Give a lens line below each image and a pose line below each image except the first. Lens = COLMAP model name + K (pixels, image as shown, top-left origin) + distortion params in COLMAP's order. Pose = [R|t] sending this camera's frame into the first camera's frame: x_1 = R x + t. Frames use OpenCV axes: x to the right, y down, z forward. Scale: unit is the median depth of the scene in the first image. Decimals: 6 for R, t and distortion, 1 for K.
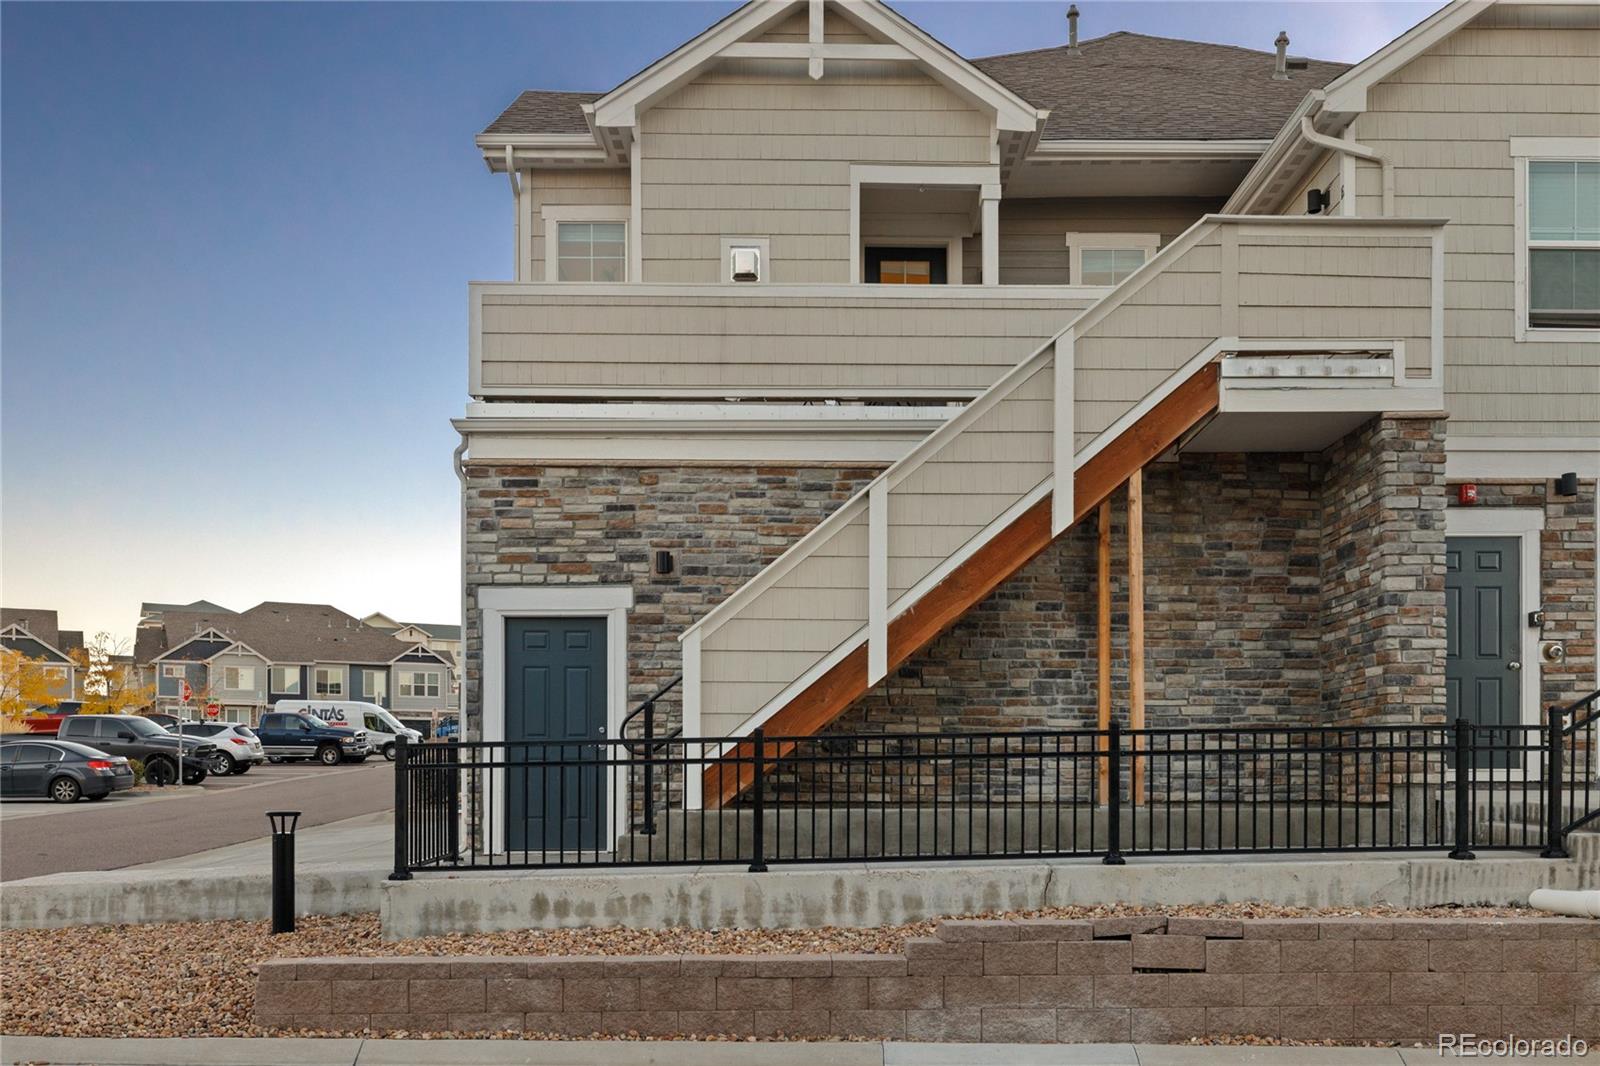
lens RADIAL K [[1398.0, 0, 800.0], [0, 1398.0, 533.0], [0, 0, 1]] dist [0.002566, -0.004502]
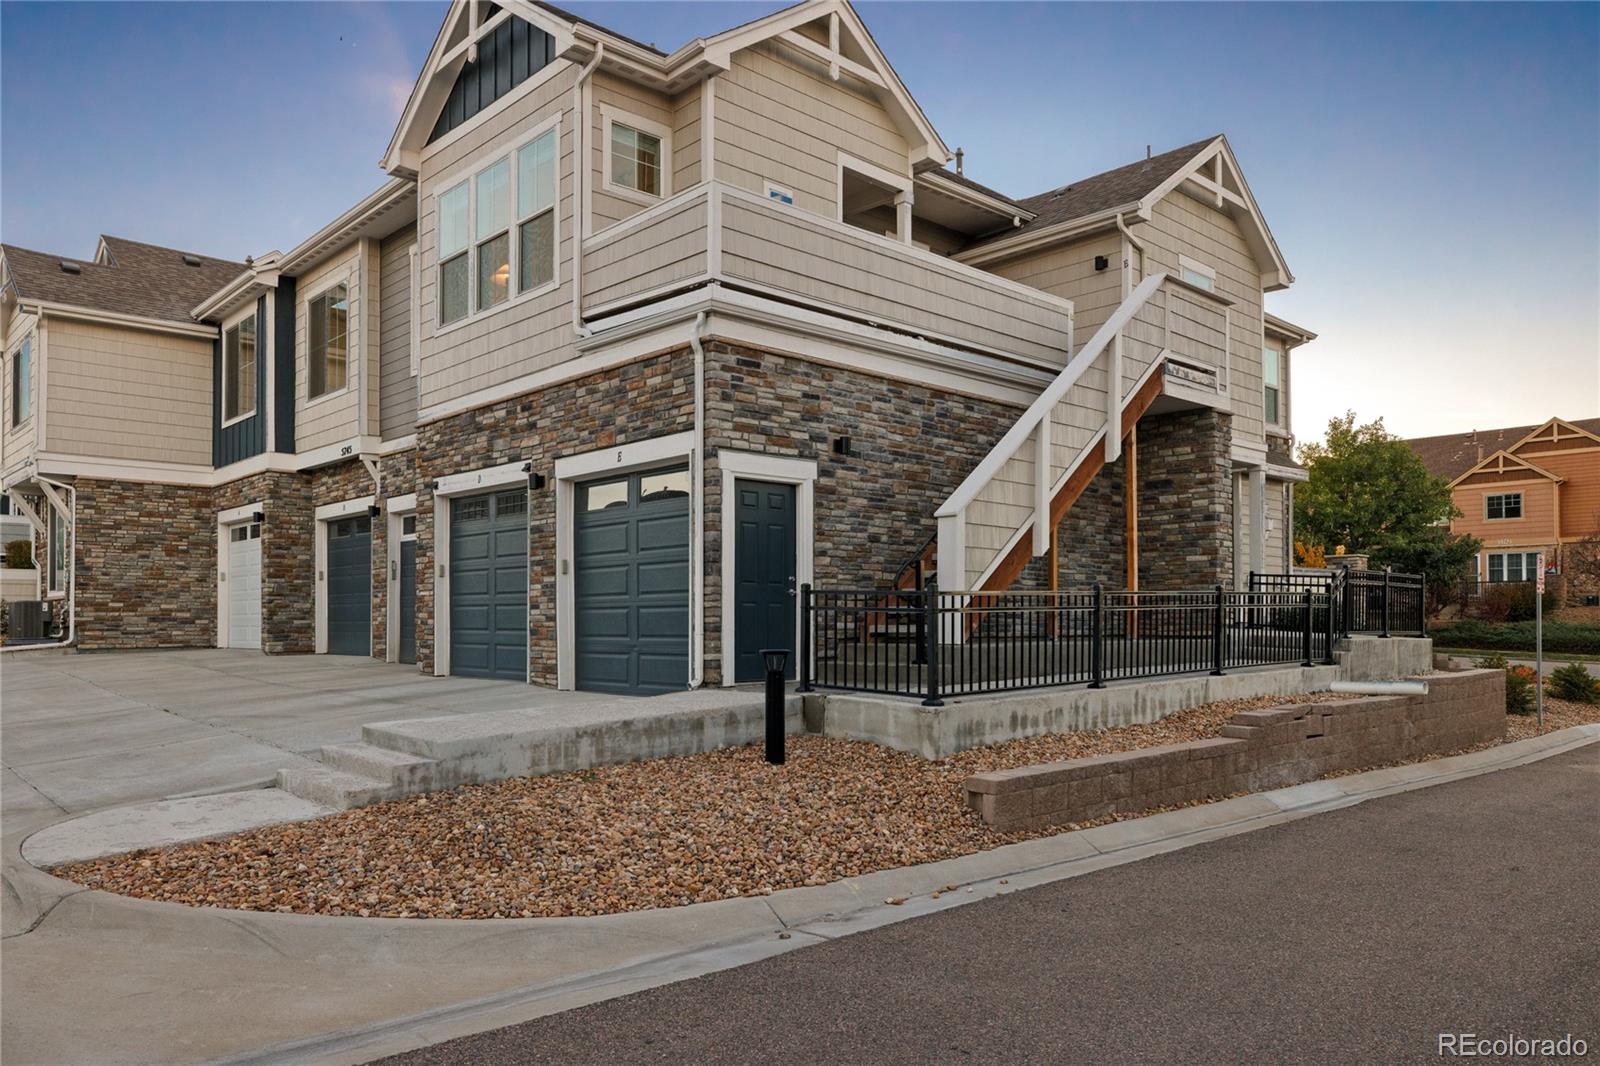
lens RADIAL K [[1112.6, 0, 799.3], [0, 1112.6, 391.7], [0, 0, 1]] dist [-0.003150, 0.001003]
pose [[0.739380, 0.138817, 0.658823, -0.781892], [-0.121854, 0.989945, -0.071833, 0.049340], [-0.662170, -0.027169, 0.748861, 0.283050]]
